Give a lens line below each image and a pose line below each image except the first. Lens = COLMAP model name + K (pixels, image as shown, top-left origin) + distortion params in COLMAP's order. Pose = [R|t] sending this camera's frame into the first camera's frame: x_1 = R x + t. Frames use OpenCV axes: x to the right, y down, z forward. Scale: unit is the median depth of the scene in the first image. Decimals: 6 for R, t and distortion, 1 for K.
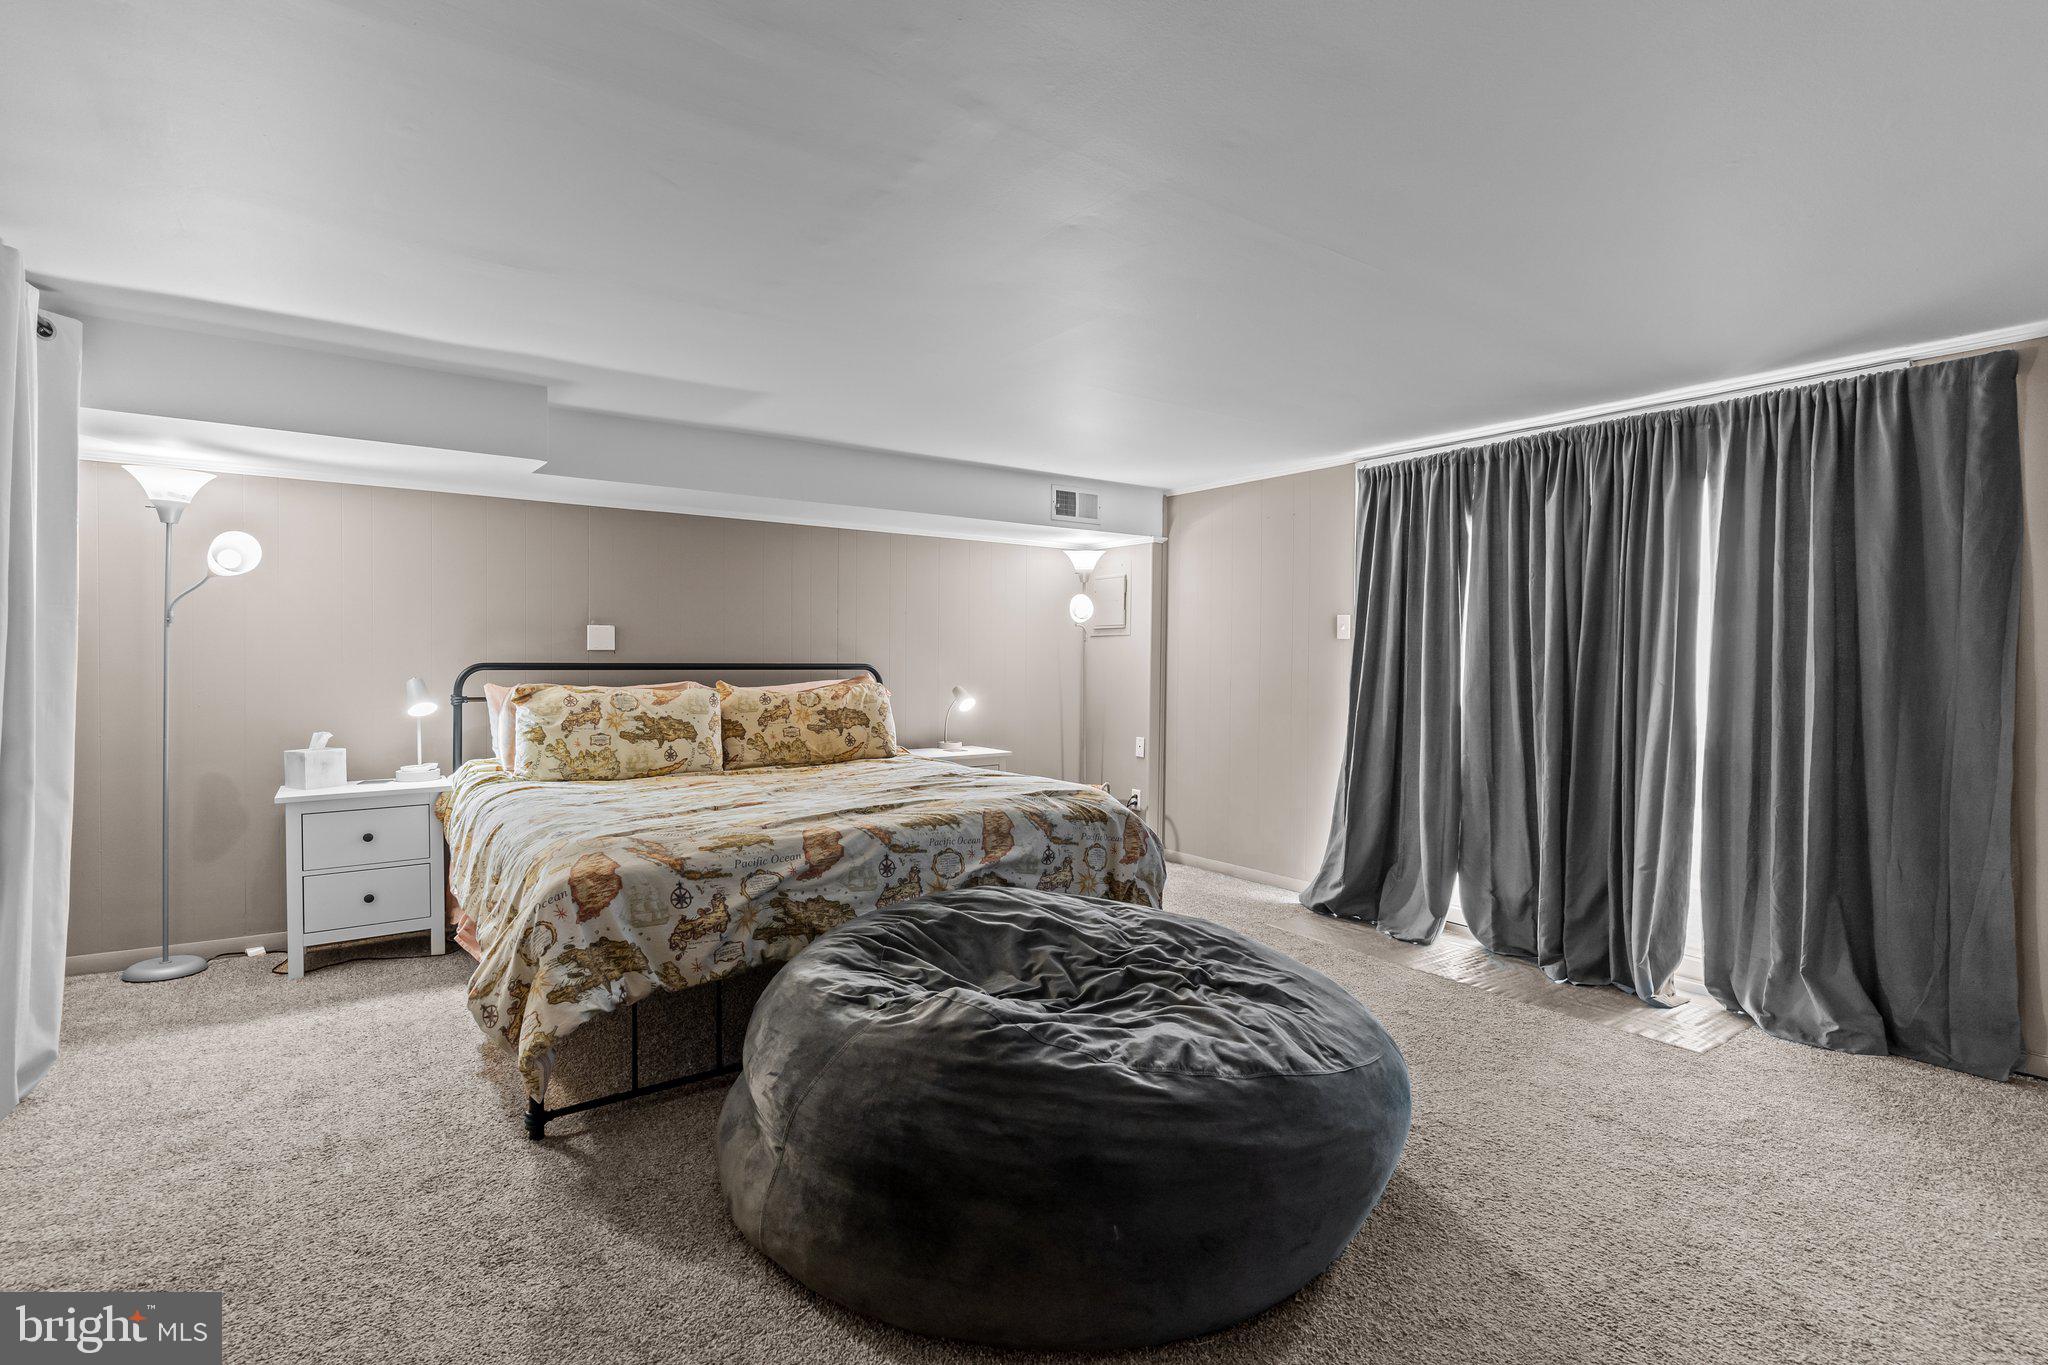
lens RADIAL K [[1017.5, 0, 1008.0], [0, 1017.5, 672.6], [0, 0, 1]] dist [-0.003051, 0.000495]
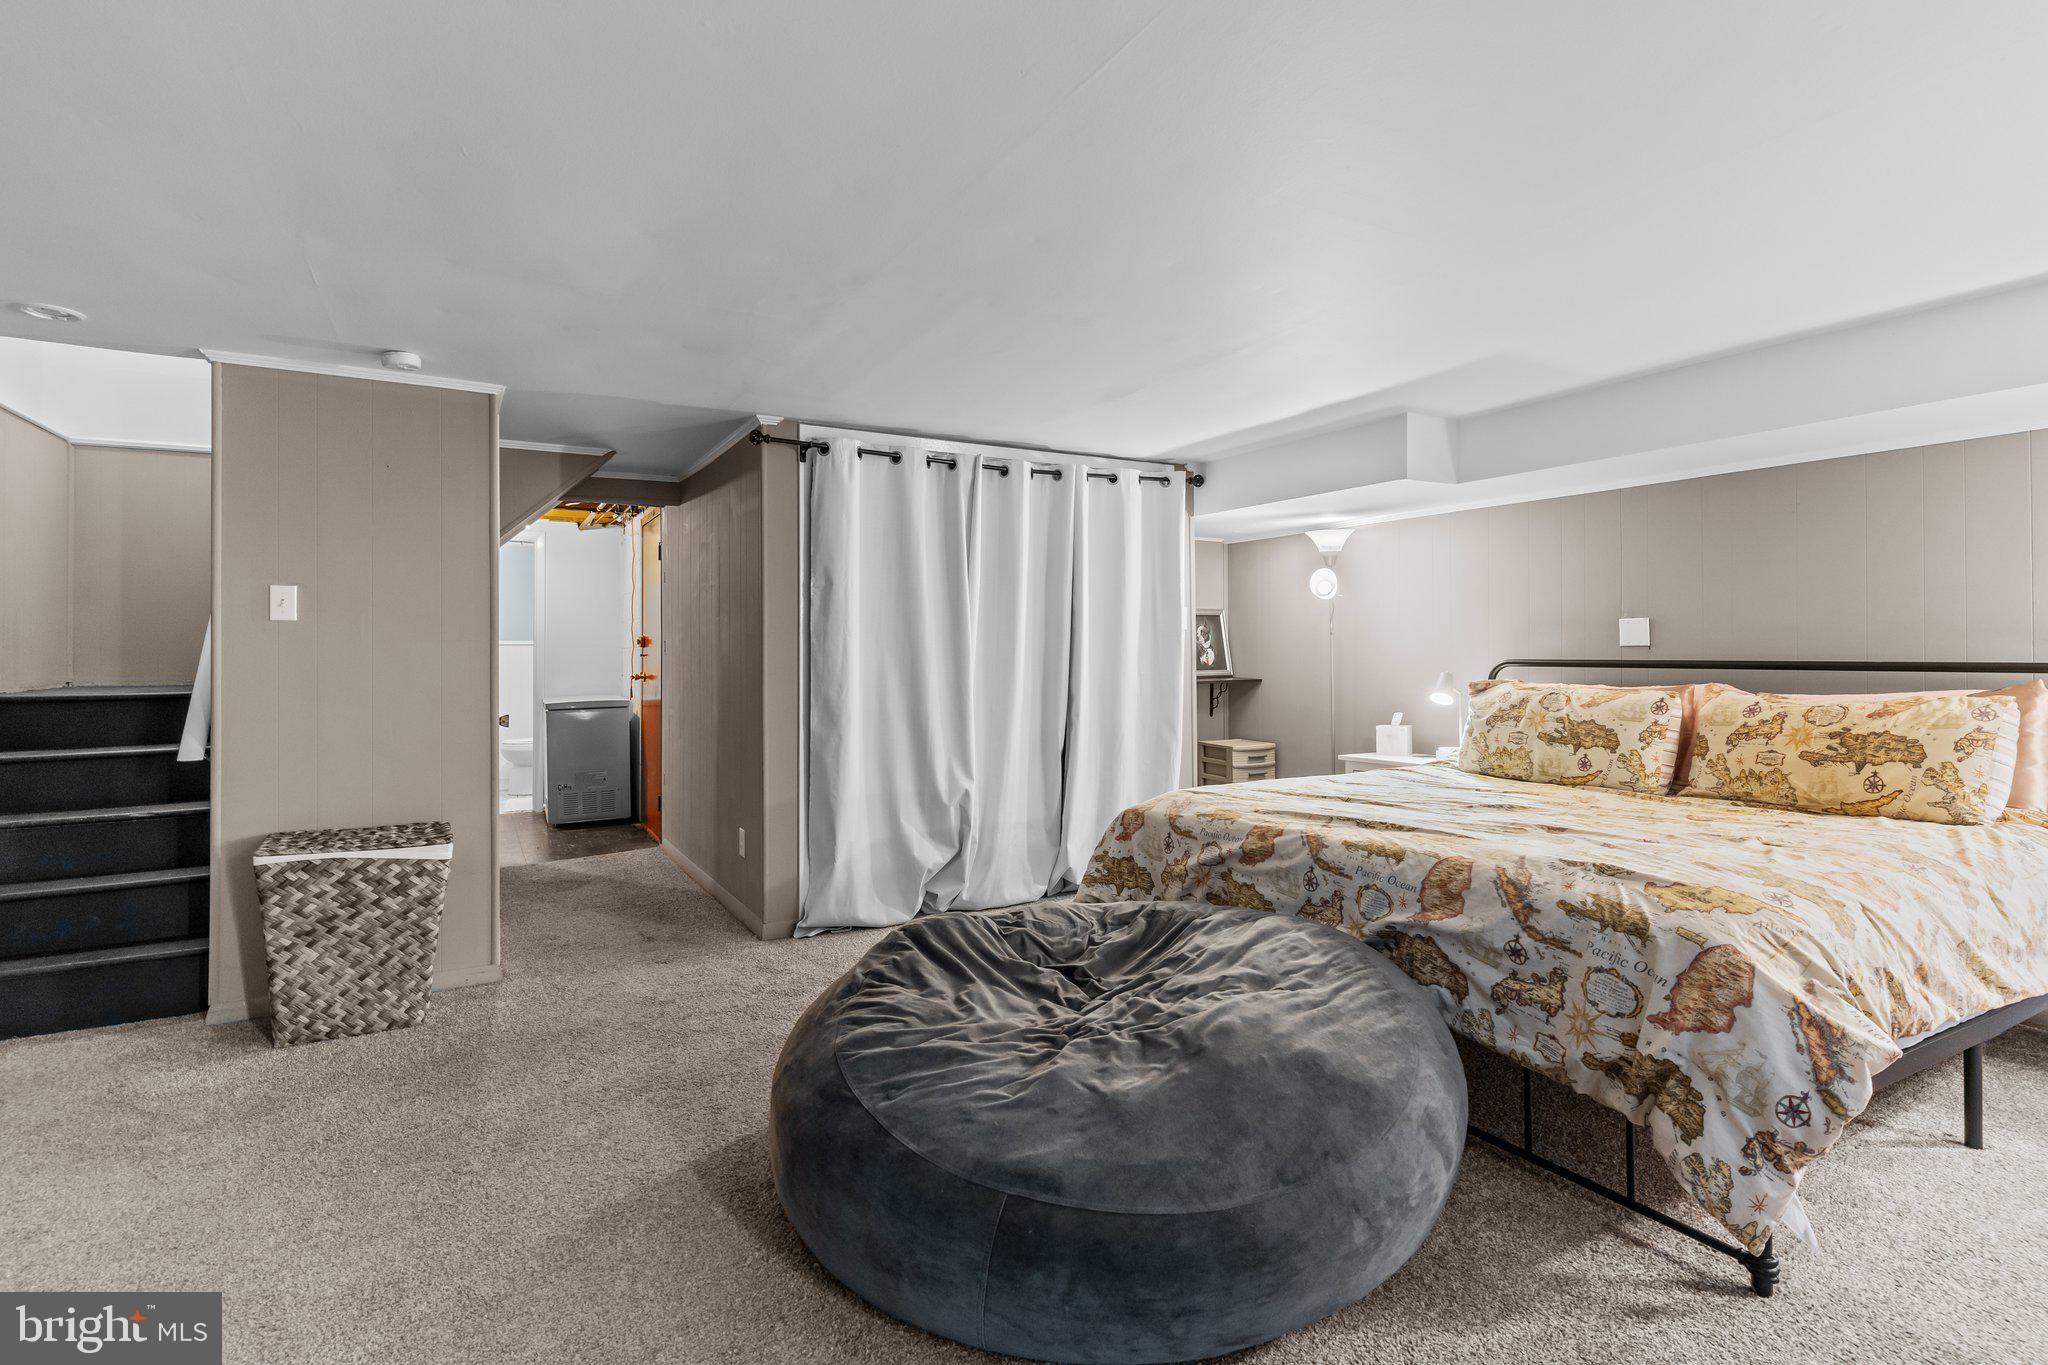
lens RADIAL K [[1017.5, 0, 1010.0], [0, 1017.5, 660.6], [0, 0, 1]] dist [-0.003051, 0.000495]
pose [[-0.137807, 0.001245, -0.990458, 0.634967], [-0.014441, 0.999890, 0.003266, -0.004552], [0.990354, 0.014754, -0.137774, 0.655842]]
